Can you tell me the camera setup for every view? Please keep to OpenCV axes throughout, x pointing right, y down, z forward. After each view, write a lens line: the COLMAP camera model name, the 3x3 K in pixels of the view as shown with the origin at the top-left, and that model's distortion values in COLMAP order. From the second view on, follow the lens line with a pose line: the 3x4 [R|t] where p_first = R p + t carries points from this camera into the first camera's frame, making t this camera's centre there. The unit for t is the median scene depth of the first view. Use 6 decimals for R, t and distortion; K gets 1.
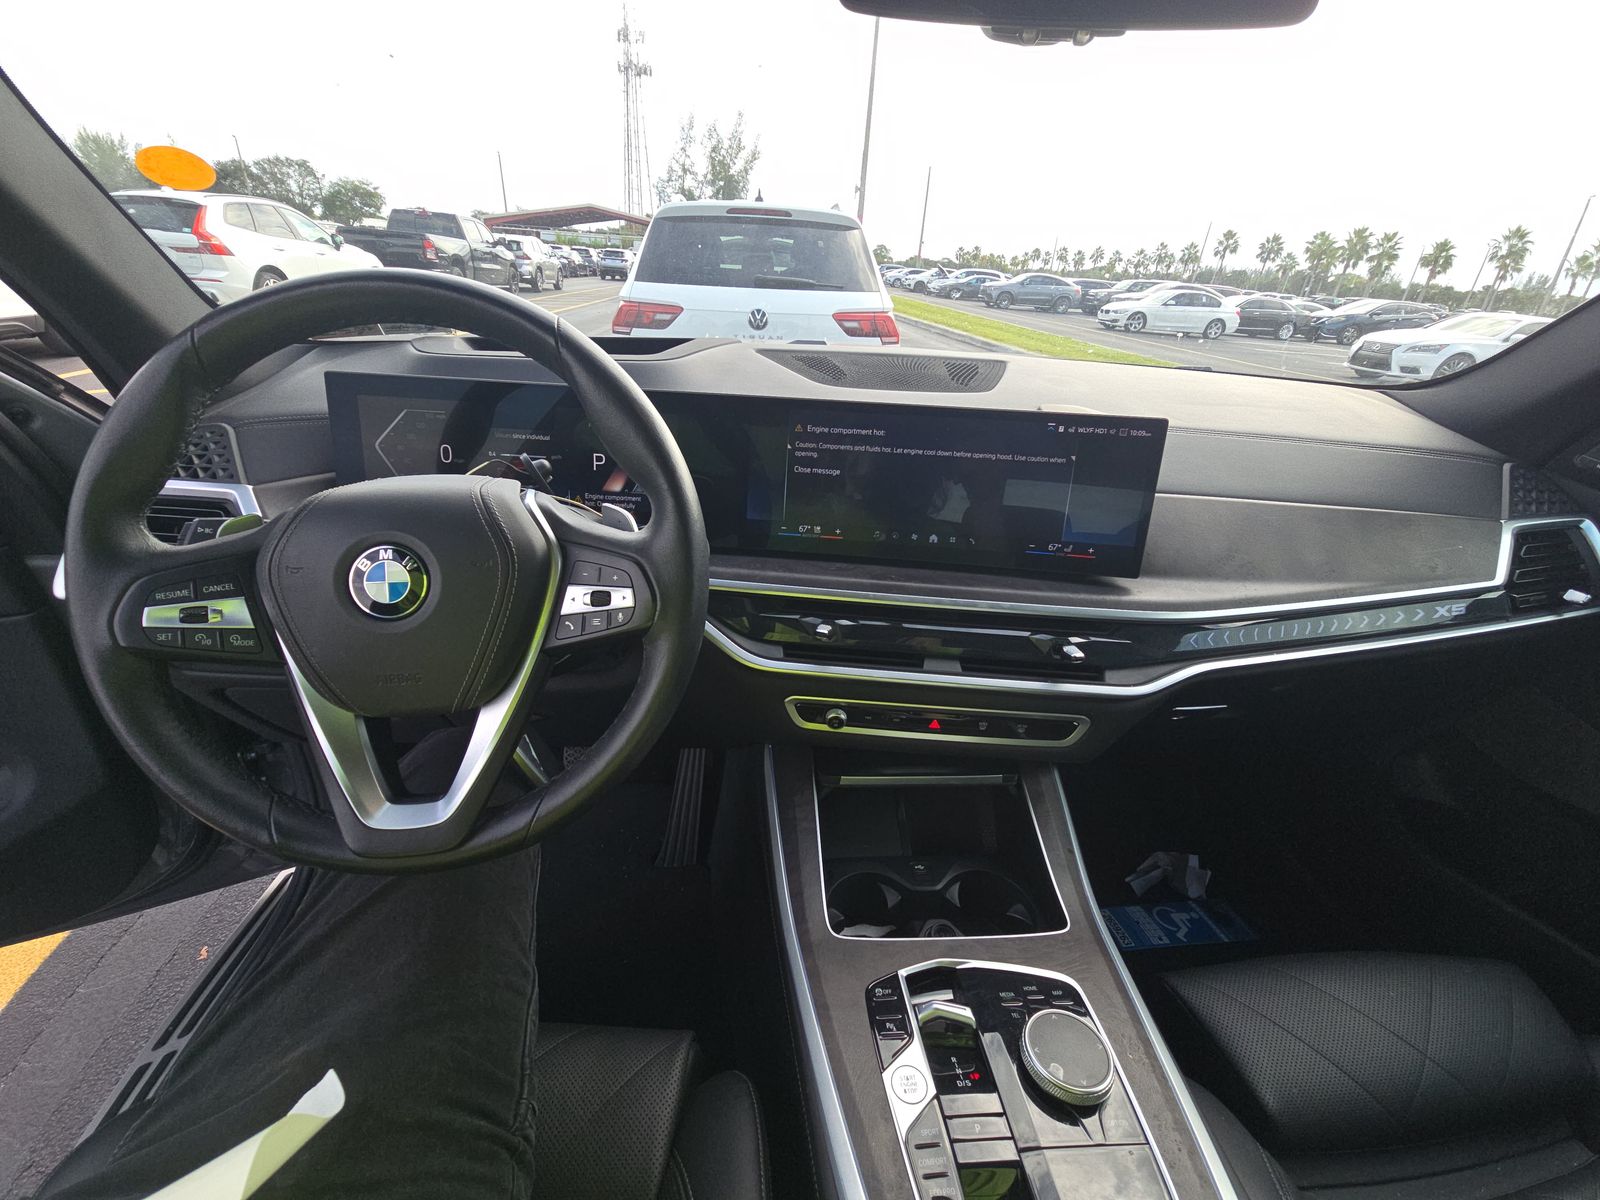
lens RADIAL K [[634.9, 0, 800.0], [0, 634.9, 600.0], [0, 0, 1]] dist [-0.000644, -0.000182]
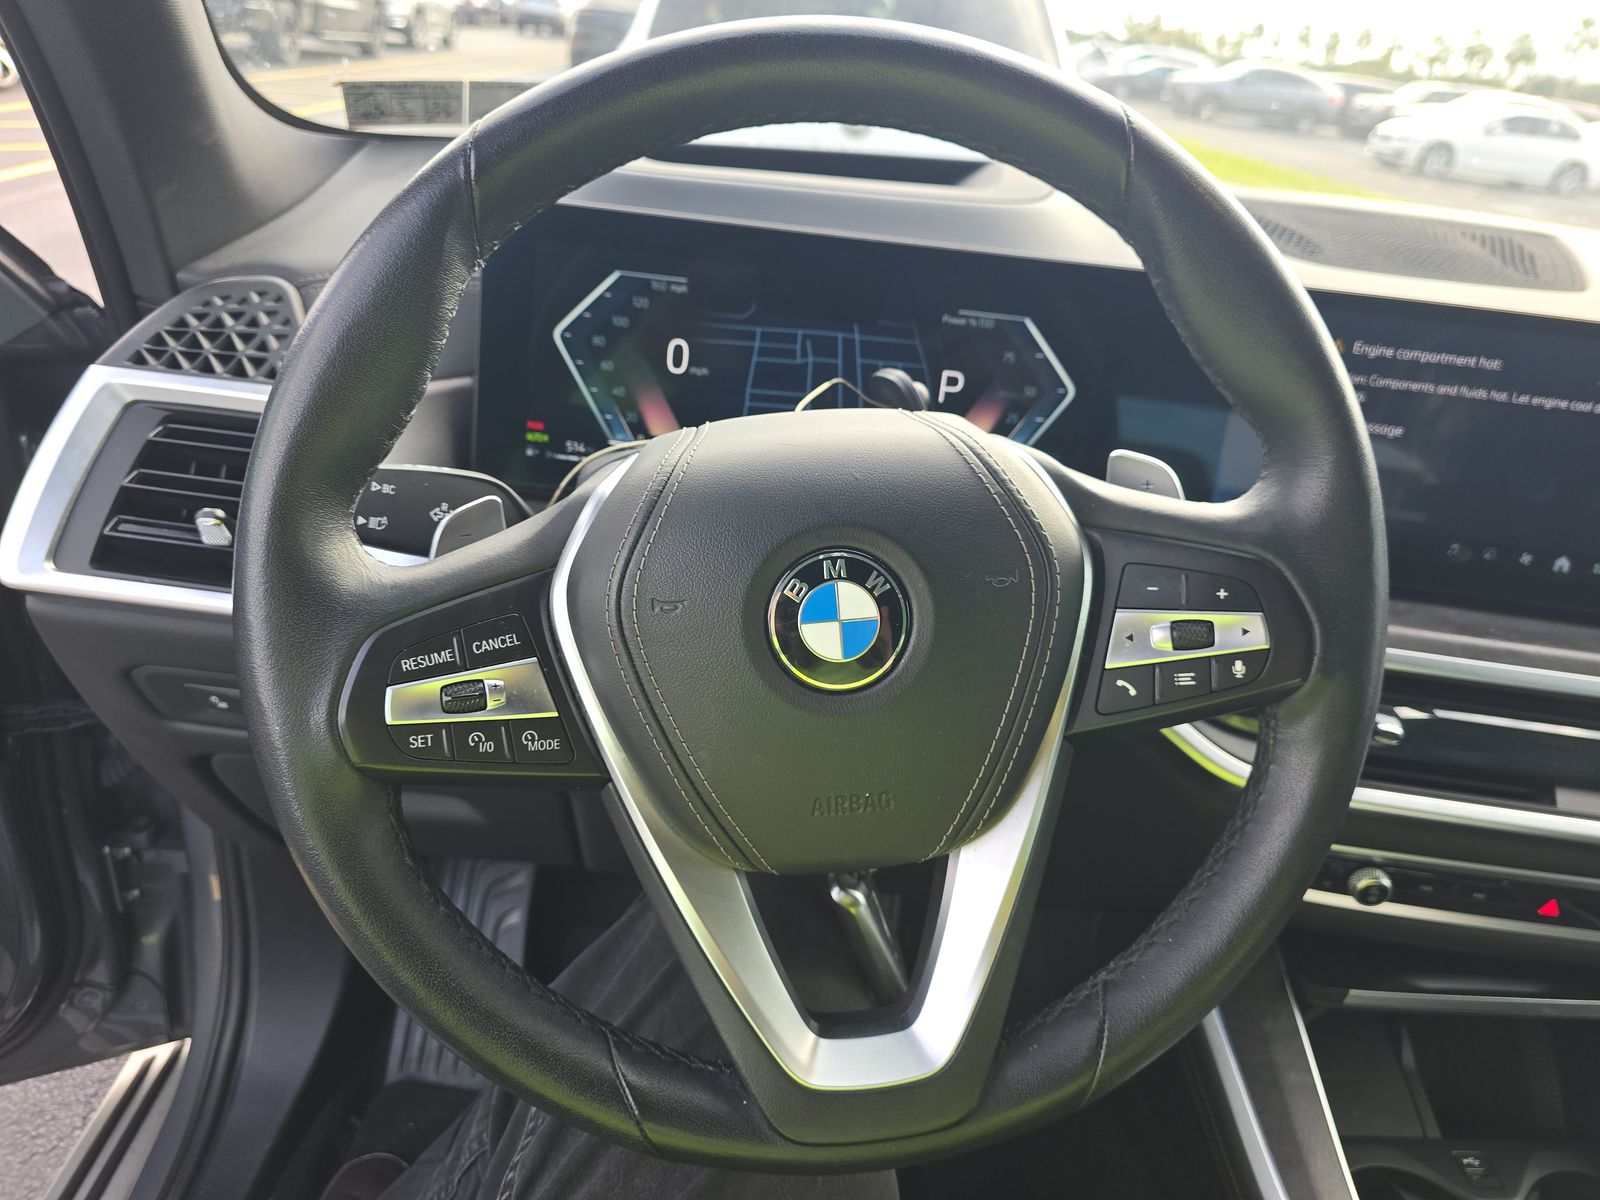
lens RADIAL K [[1079.0, 0, 800.0], [0, 1079.0, 600.0], [0, 0, 1]] dist [0.018251, -0.032992]
pose [[0.998167, 0.059350, -0.011801, -0.417290], [-0.059323, 0.998235, 0.002634, -0.029535], [0.011936, -0.001929, 0.999927, 0.071261]]
